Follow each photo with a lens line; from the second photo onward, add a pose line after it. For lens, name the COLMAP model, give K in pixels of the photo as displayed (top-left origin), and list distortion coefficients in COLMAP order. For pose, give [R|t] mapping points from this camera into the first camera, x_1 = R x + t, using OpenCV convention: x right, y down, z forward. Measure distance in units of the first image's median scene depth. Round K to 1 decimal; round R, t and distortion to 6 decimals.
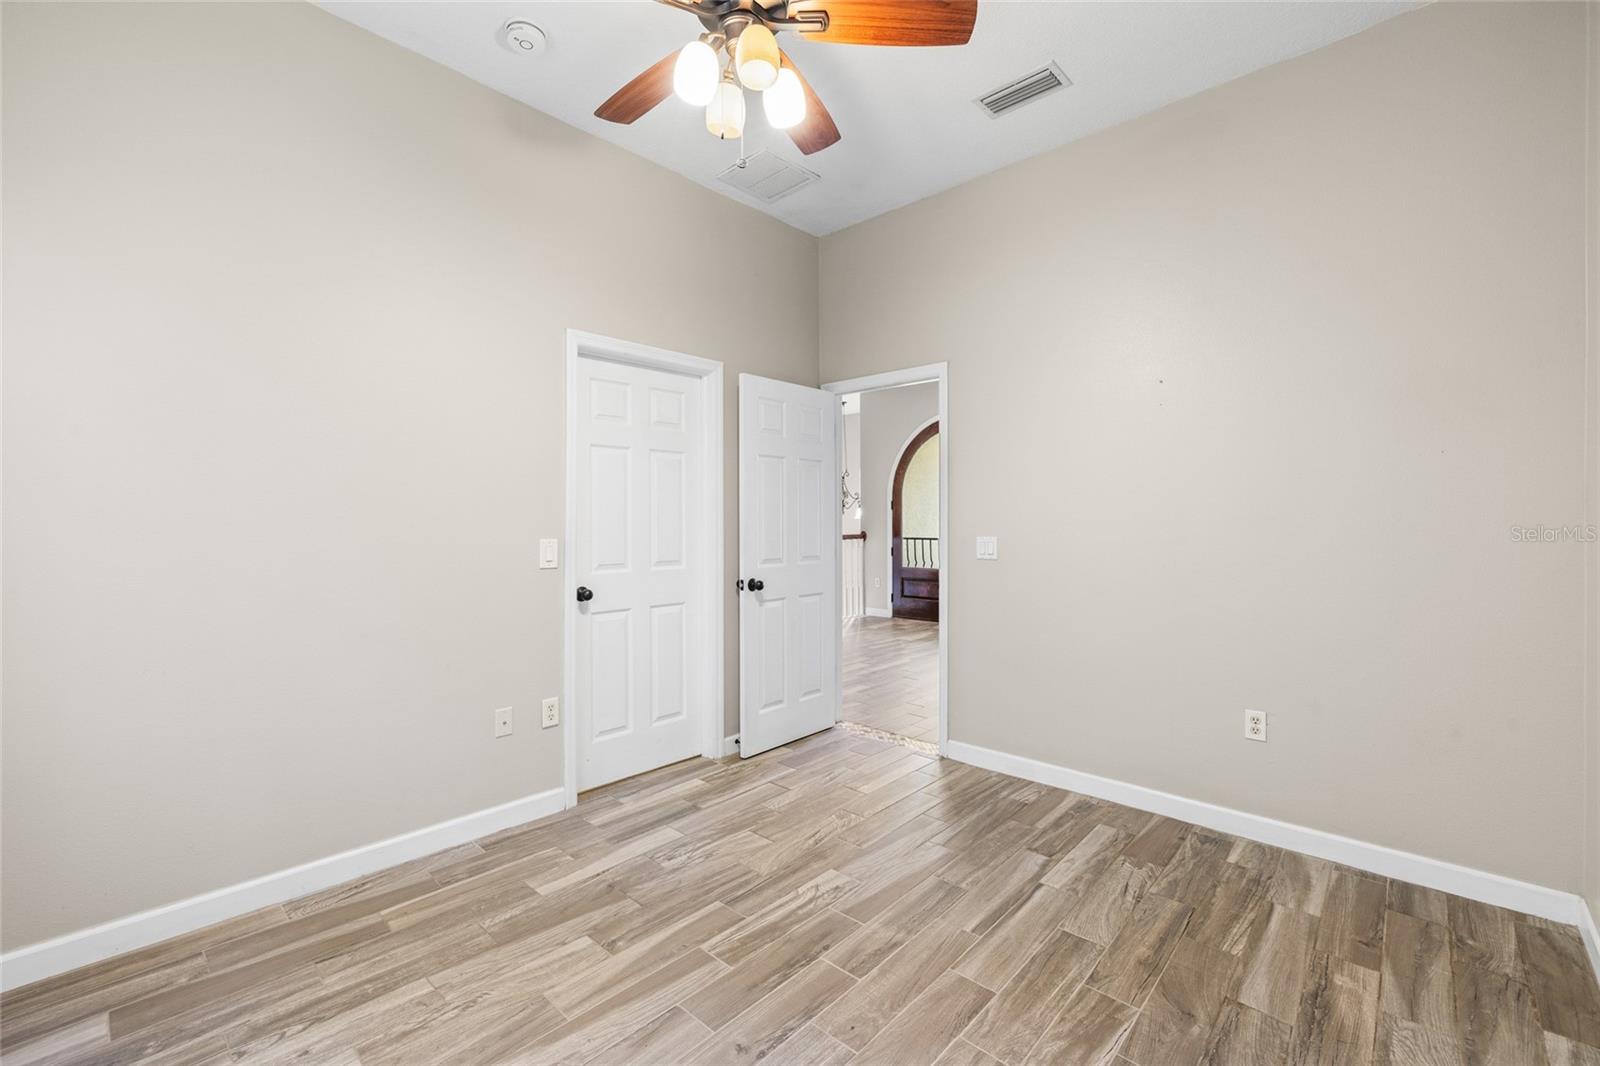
lens RADIAL K [[677.0, 0, 796.5], [0, 677.0, 524.7], [0, 0, 1]] dist [-0.000215, 0.000100]
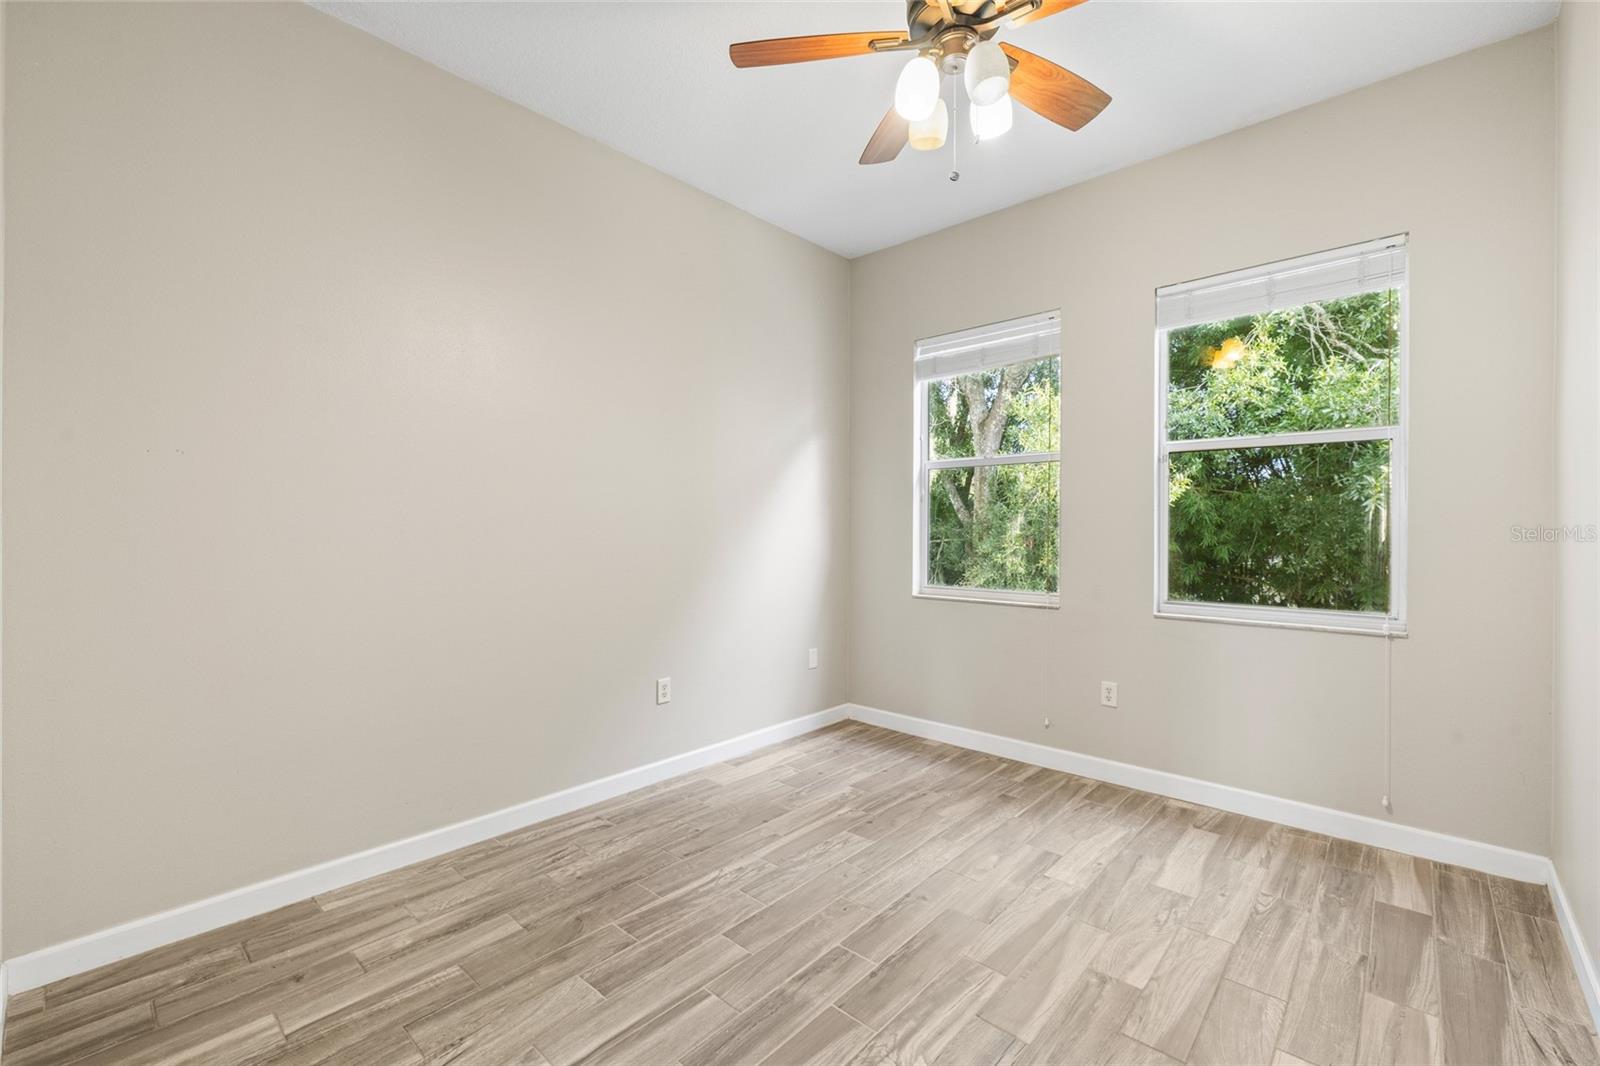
lens RADIAL K [[677.0, 0, 796.5], [0, 677.0, 524.7], [0, 0, 1]] dist [-0.000215, 0.000100]
pose [[-0.999873, -0.000680, -0.015913, 0.169911], [-0.000697, 0.999999, 0.001063, -0.010898], [0.015912, 0.001074, -0.999873, 1.983332]]
